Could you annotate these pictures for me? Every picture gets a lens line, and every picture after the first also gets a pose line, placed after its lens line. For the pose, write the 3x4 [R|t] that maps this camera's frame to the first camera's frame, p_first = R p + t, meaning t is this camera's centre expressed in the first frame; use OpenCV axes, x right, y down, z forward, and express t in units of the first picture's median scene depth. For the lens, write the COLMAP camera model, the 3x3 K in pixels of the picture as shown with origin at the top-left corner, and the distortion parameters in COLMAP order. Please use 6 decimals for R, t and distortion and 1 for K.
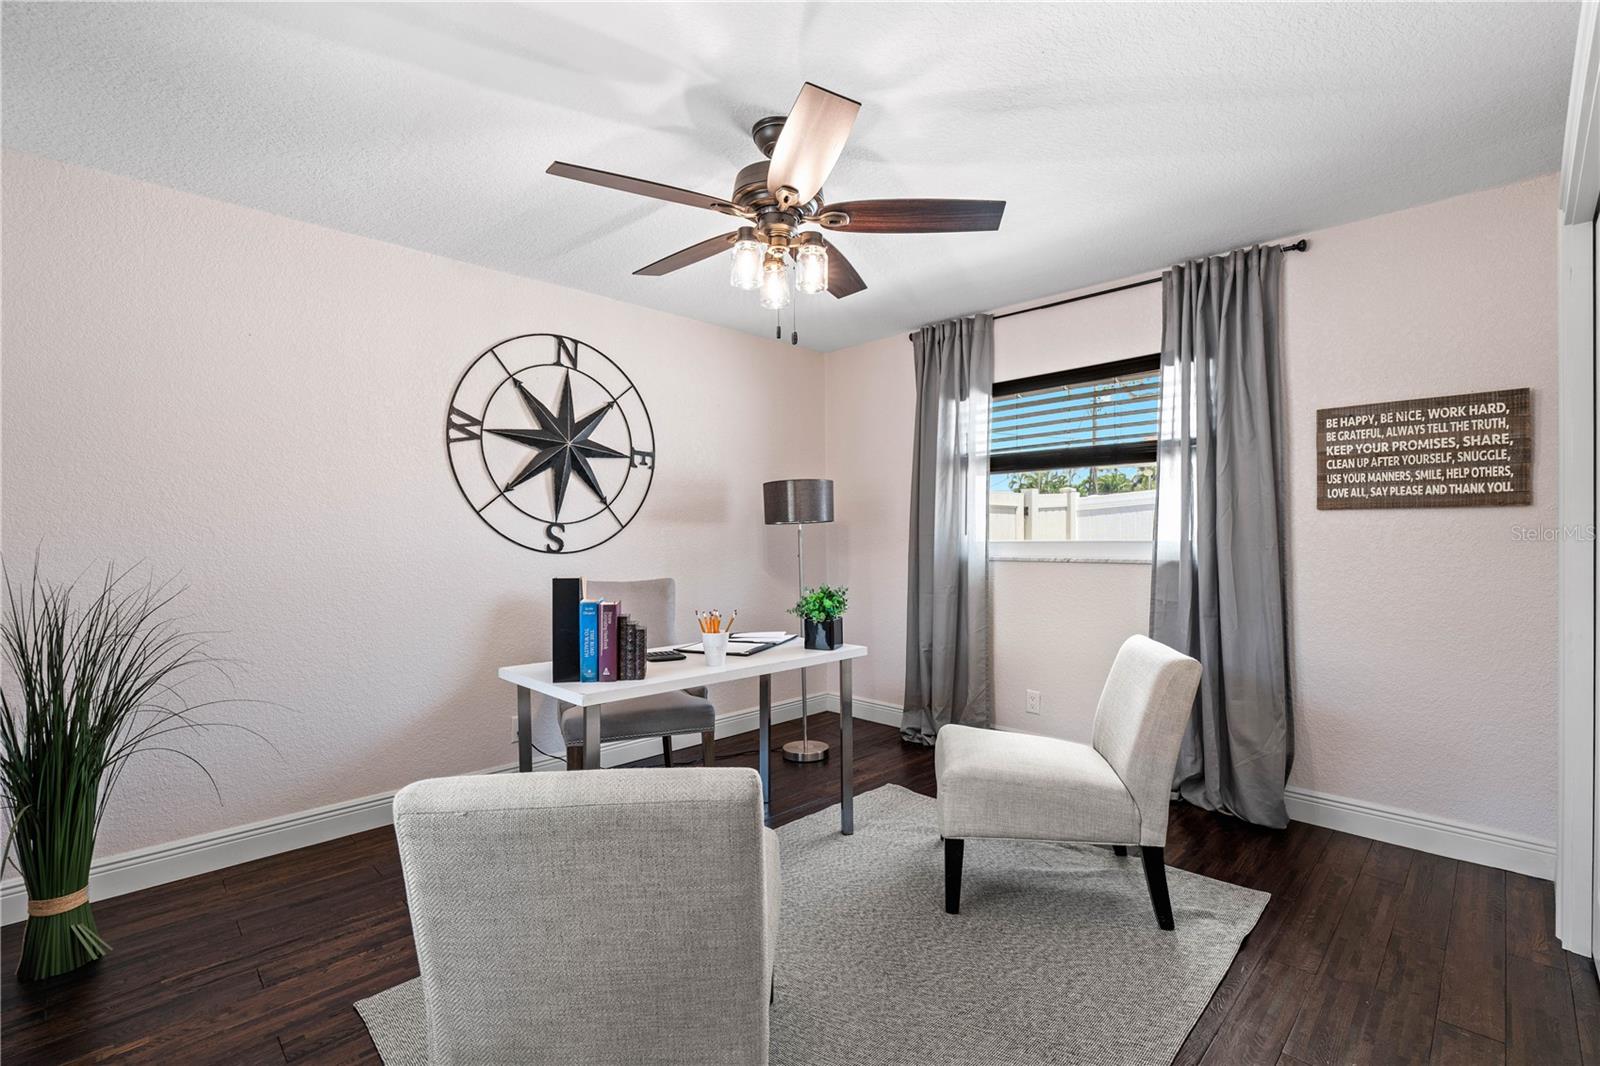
lens RADIAL K [[712.6, 0, 806.3], [0, 712.6, 526.3], [0, 0, 1]] dist [-0.003930, -0.000144]
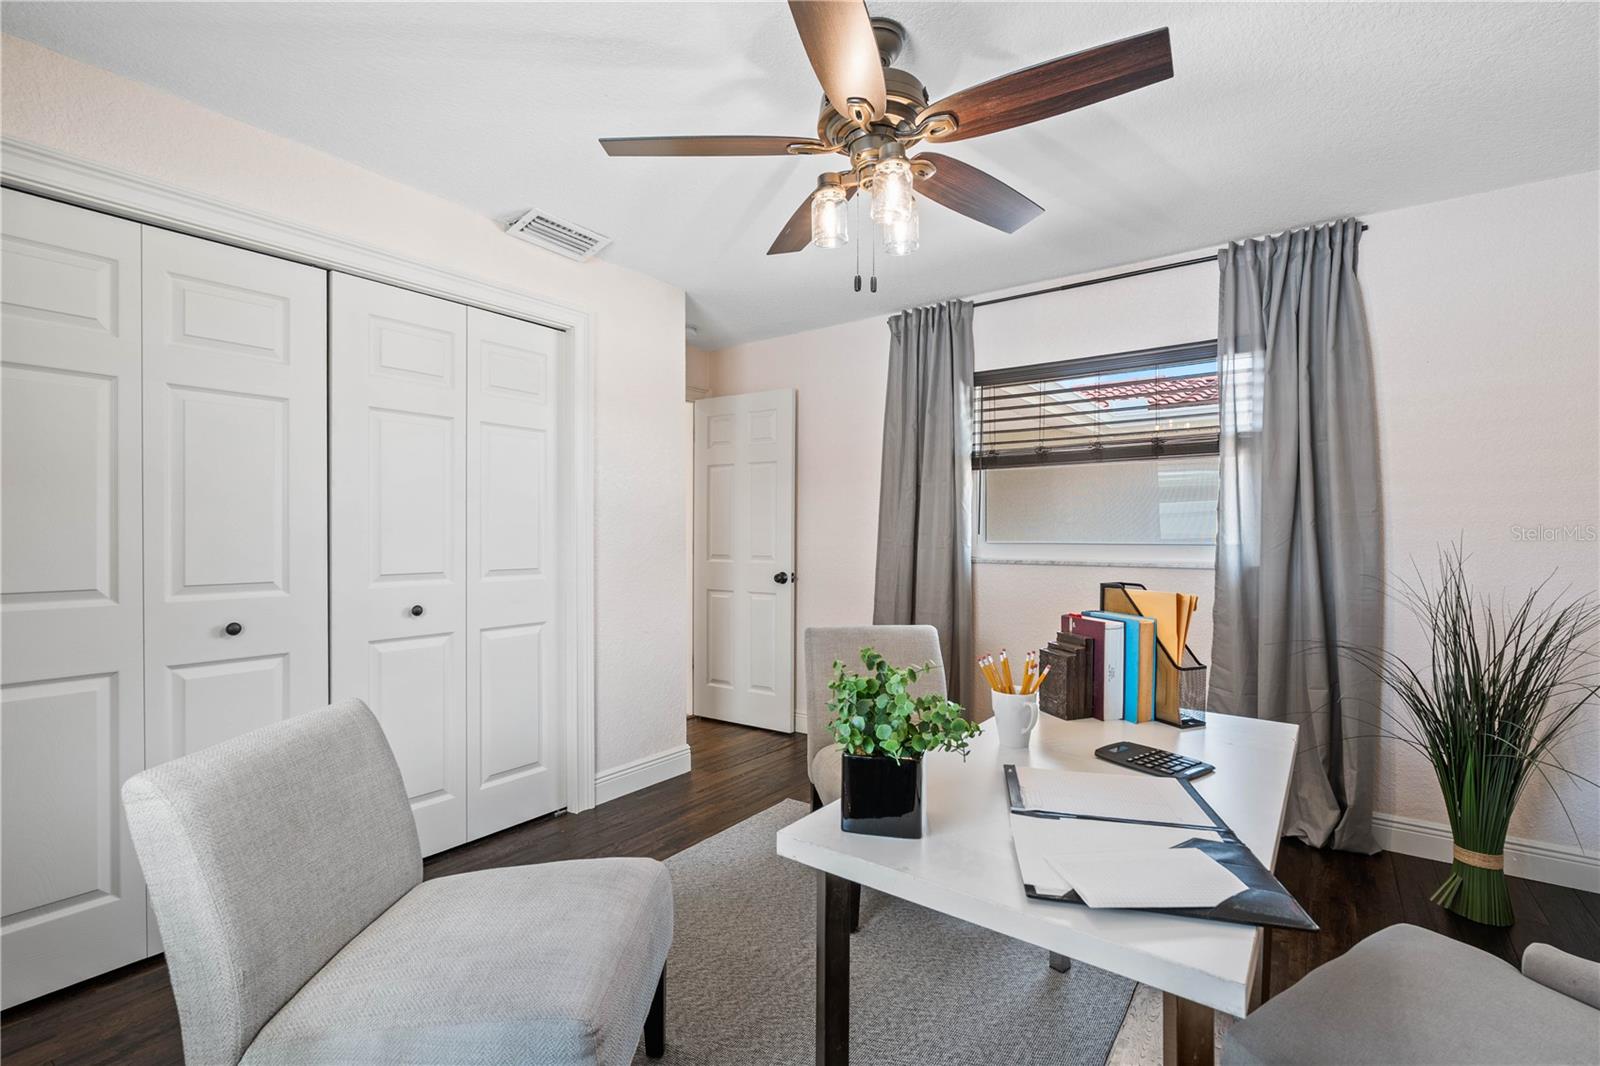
lens RADIAL K [[710.8, 0, 796.1], [0, 710.8, 538.6], [0, 0, 1]] dist [-0.003240, 0.000082]
pose [[0.992619, 0.010447, 0.120820, -0.144074], [-0.012898, 0.999726, 0.019524, 0.002623], [-0.120583, -0.020938, 0.992482, 0.153606]]
